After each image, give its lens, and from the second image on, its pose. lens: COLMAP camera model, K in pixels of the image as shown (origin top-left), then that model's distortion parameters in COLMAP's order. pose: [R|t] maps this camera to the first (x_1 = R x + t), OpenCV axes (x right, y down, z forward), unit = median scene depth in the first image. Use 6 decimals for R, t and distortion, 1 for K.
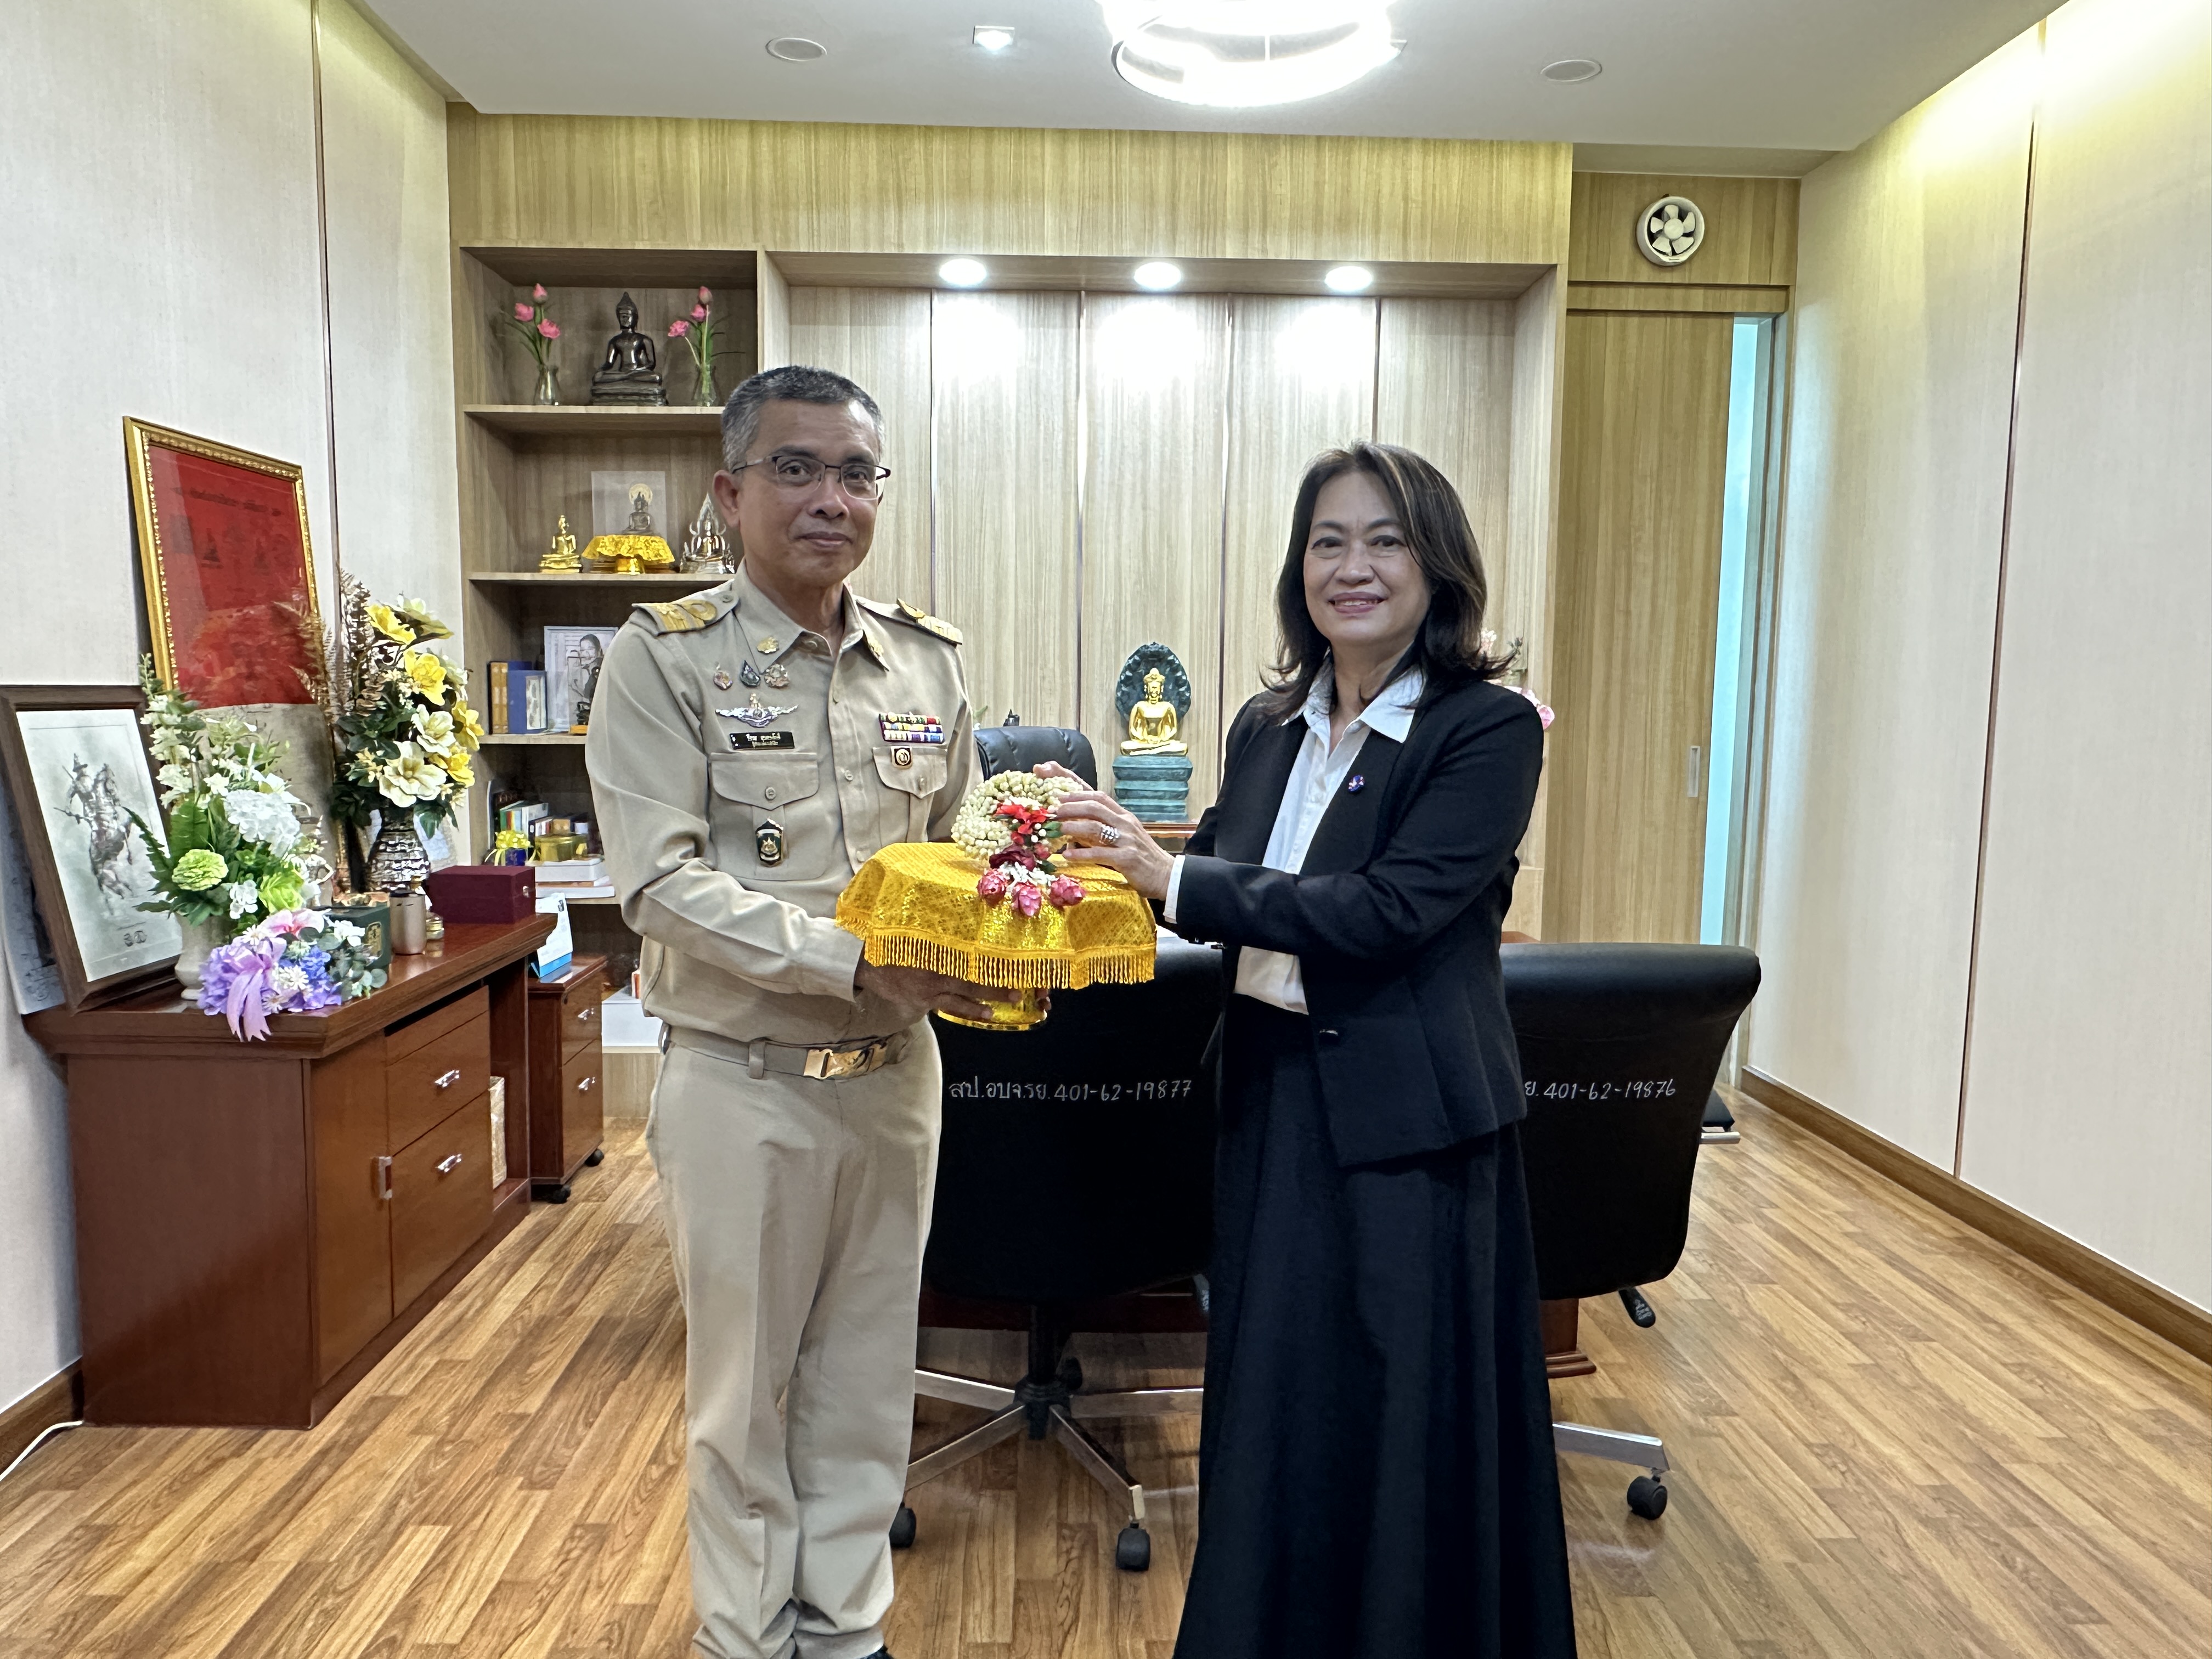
lens RADIAL K [[1540.8, 0, 1106.0], [0, 1540.8, 829.5], [0, 0, 1]] dist [-0.043848, 0.046276]
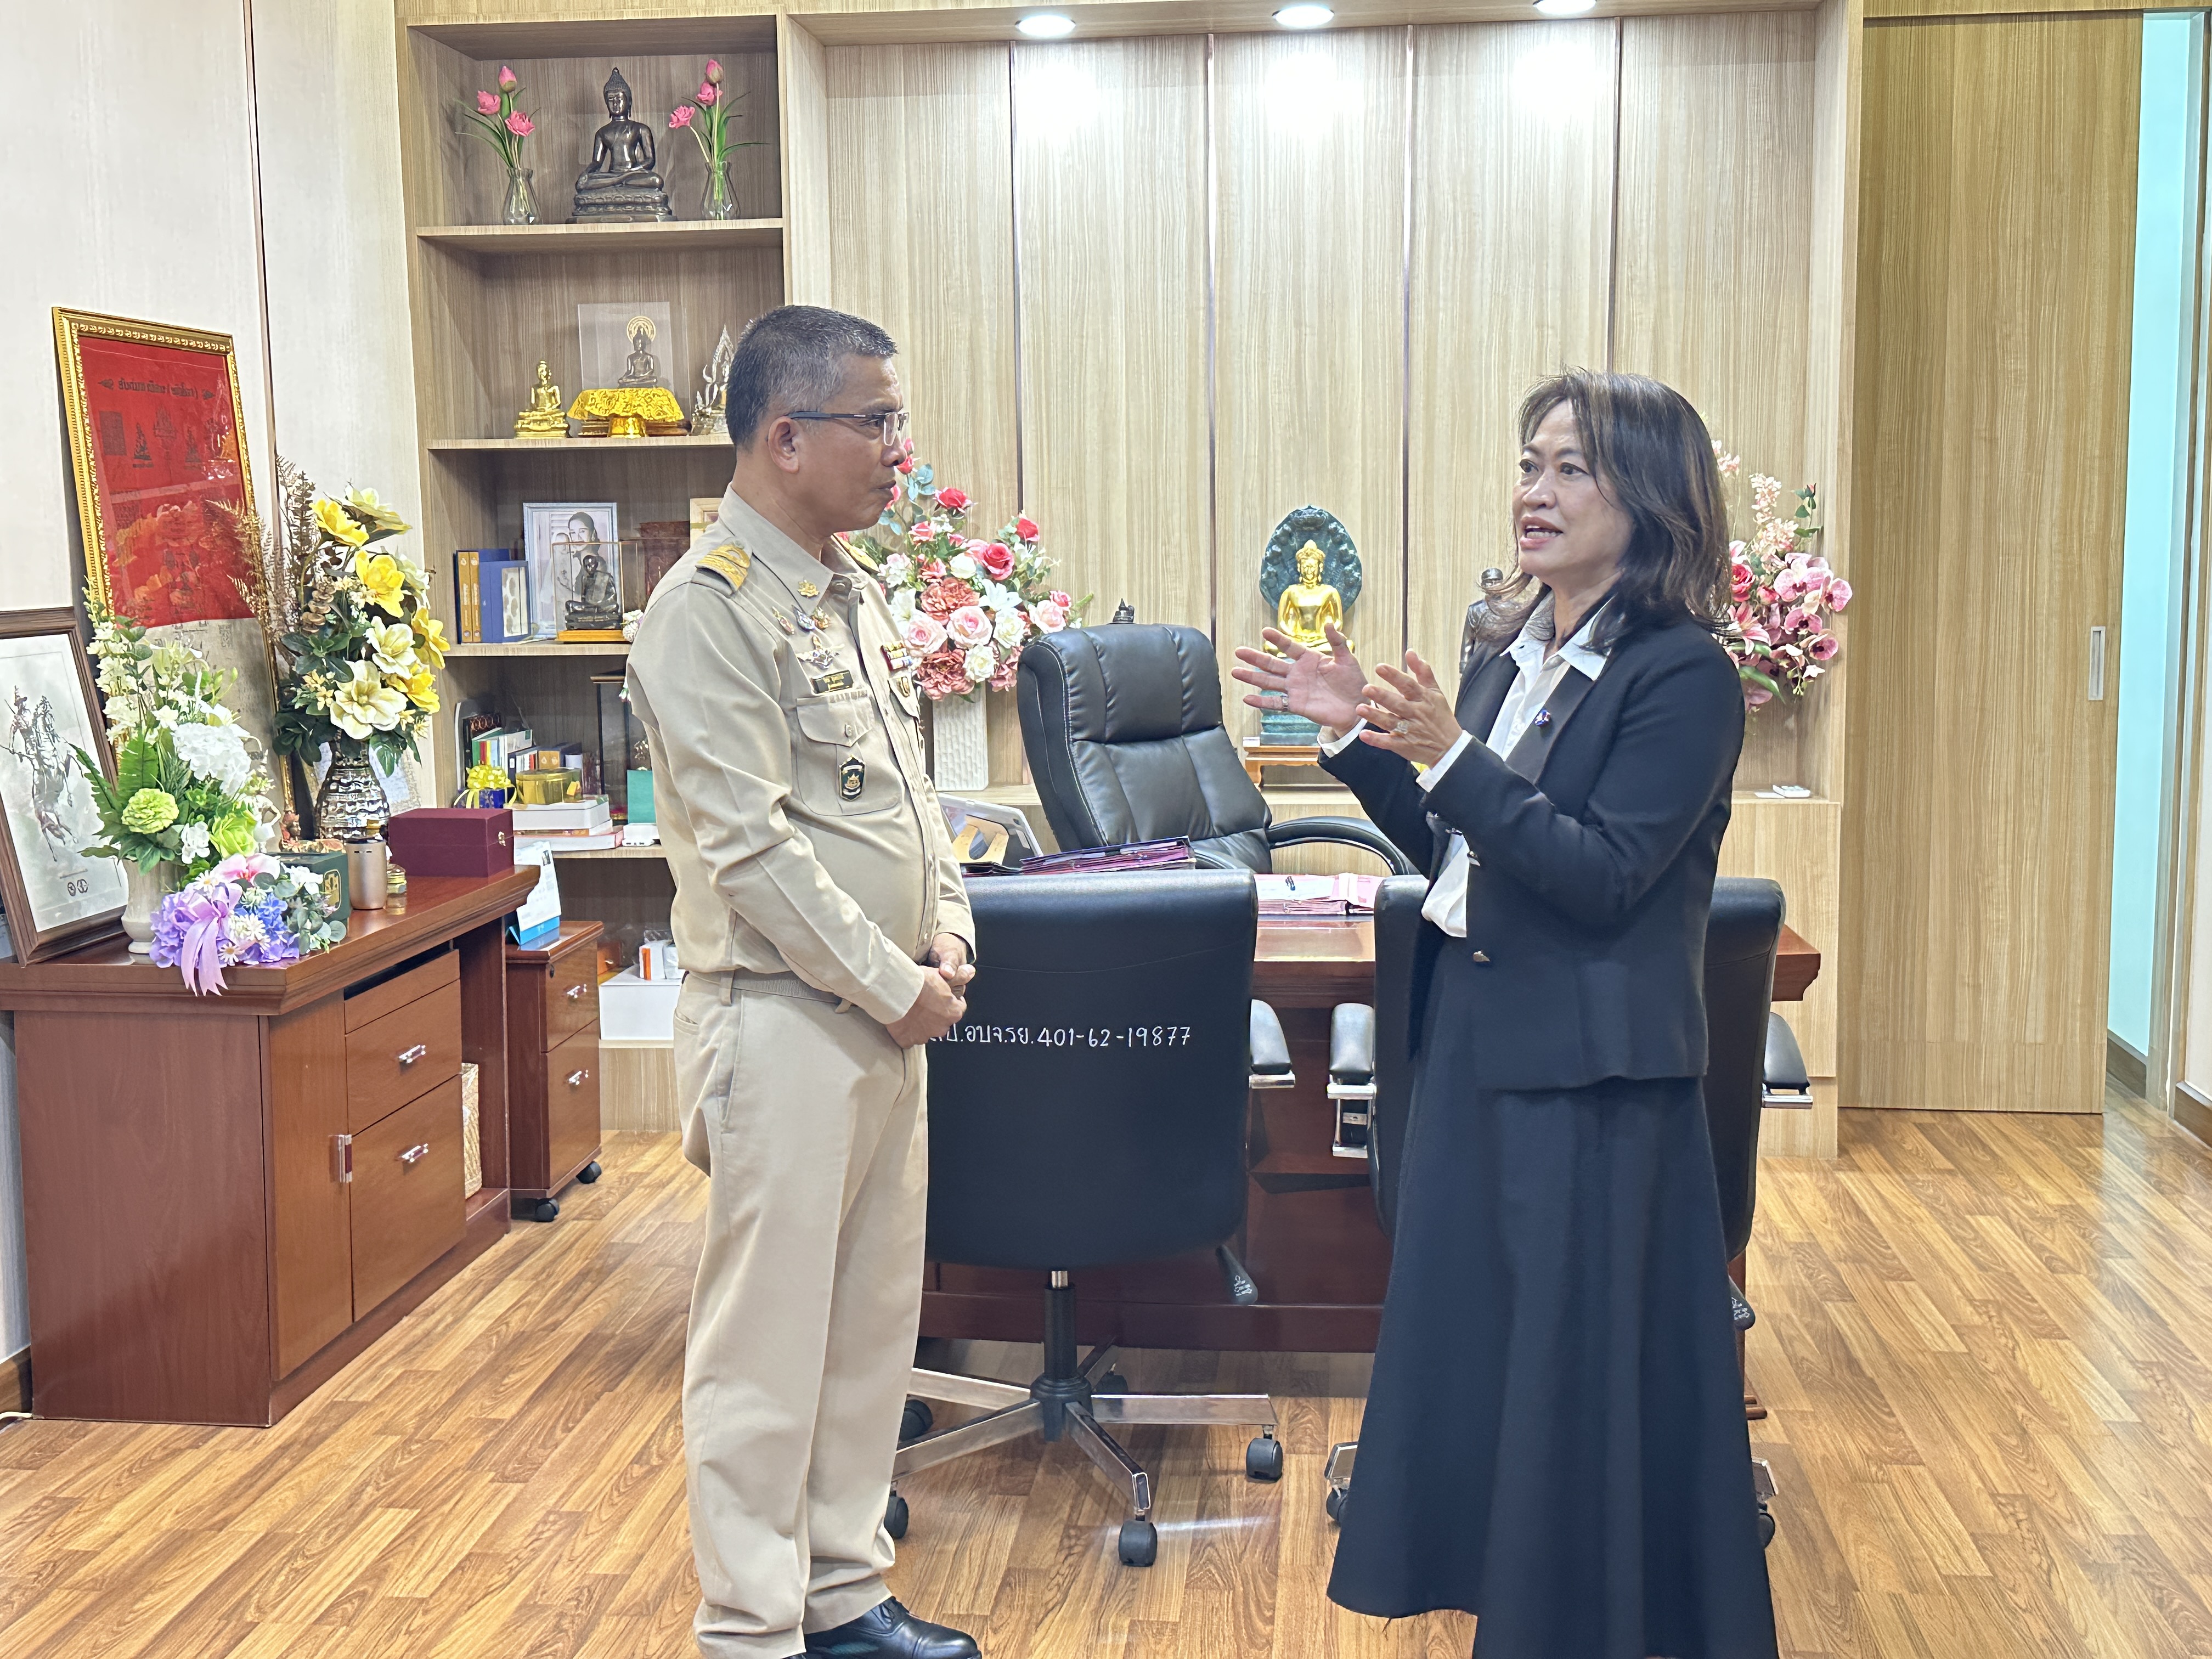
lens RADIAL K [[2503.2, 0, 1107.6], [0, 2503.2, 784.8], [0, 0, 1]] dist [0.066729, -0.035473]
pose [[0.991111, -0.009660, -0.132687, 0.136034], [0.011088, 0.999888, 0.010027, 0.001379], [0.132575, -0.011410, 0.991107, -0.325256]]
